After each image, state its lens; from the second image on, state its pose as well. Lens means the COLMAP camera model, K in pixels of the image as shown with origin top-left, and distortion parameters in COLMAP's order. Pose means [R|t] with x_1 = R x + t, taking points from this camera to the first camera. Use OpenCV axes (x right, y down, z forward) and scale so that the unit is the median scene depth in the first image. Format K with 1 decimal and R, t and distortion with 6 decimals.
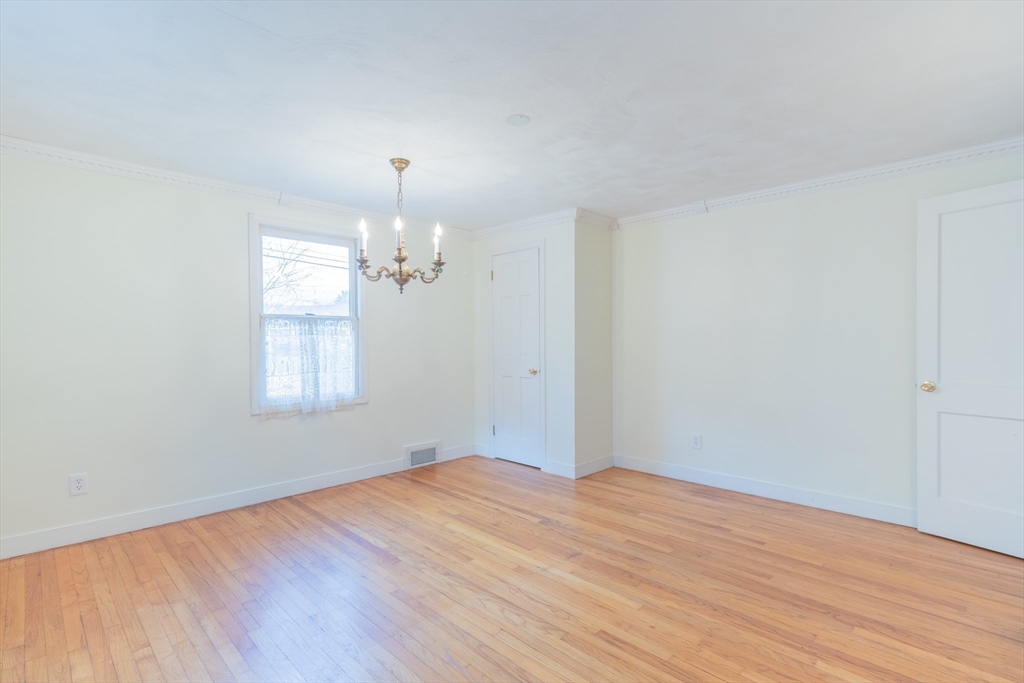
lens RADIAL K [[488.3, 0, 513.3], [0, 488.3, 344.8], [0, 0, 1]] dist [-0.000802, 0.002382]
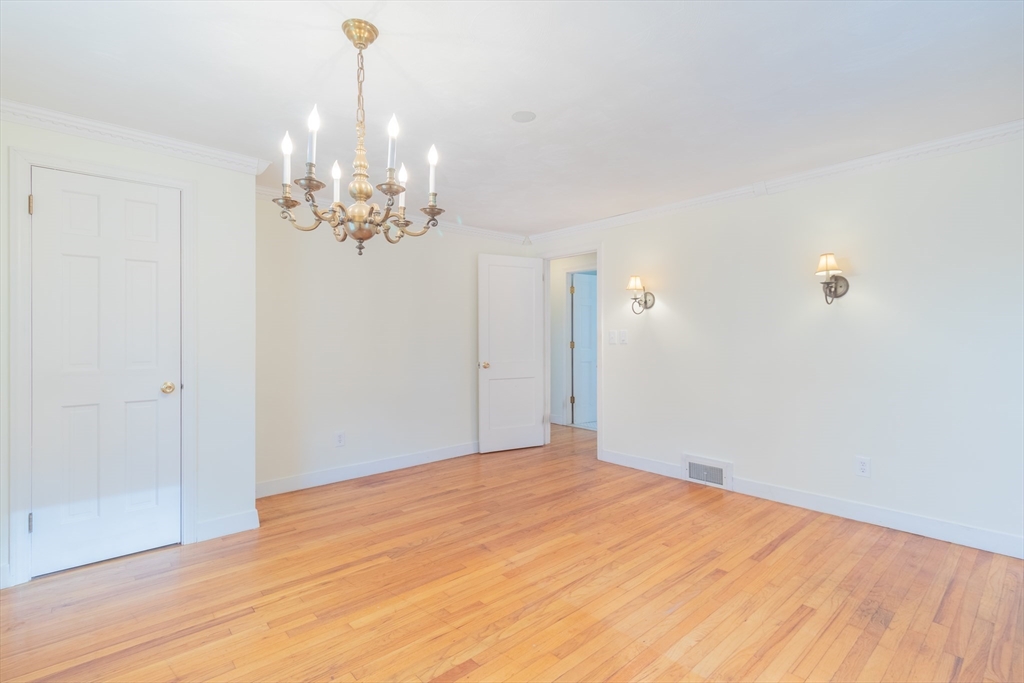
lens RADIAL K [[488.3, 0, 508.4], [0, 488.3, 339.4], [0, 0, 1]] dist [-0.000802, 0.002382]
pose [[0.060328, -0.001514, 0.998177, -0.772435], [0.012469, 0.999922, 0.000763, -0.003357], [-0.998101, 0.012400, 0.060342, 0.767083]]
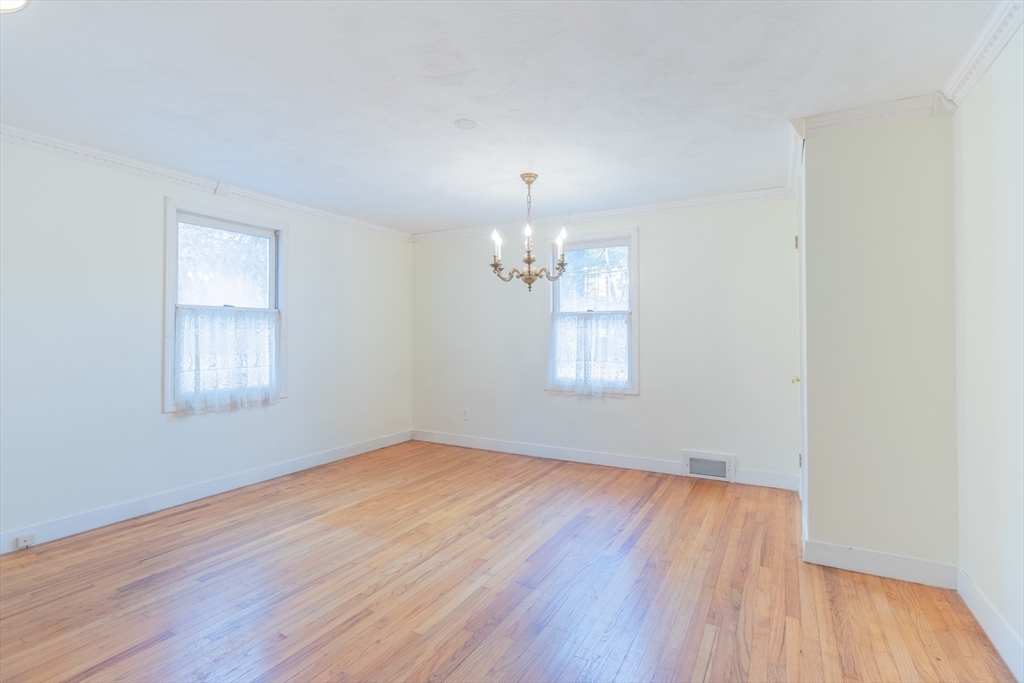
lens RADIAL K [[488.3, 0, 518.2], [0, 488.3, 326.0], [0, 0, 1]] dist [-0.000802, 0.002382]
pose [[0.274777, -0.016542, -0.961366, 0.818836], [-0.009659, 0.999754, -0.019963, -0.001171], [0.961459, 0.014771, 0.274550, 0.648315]]
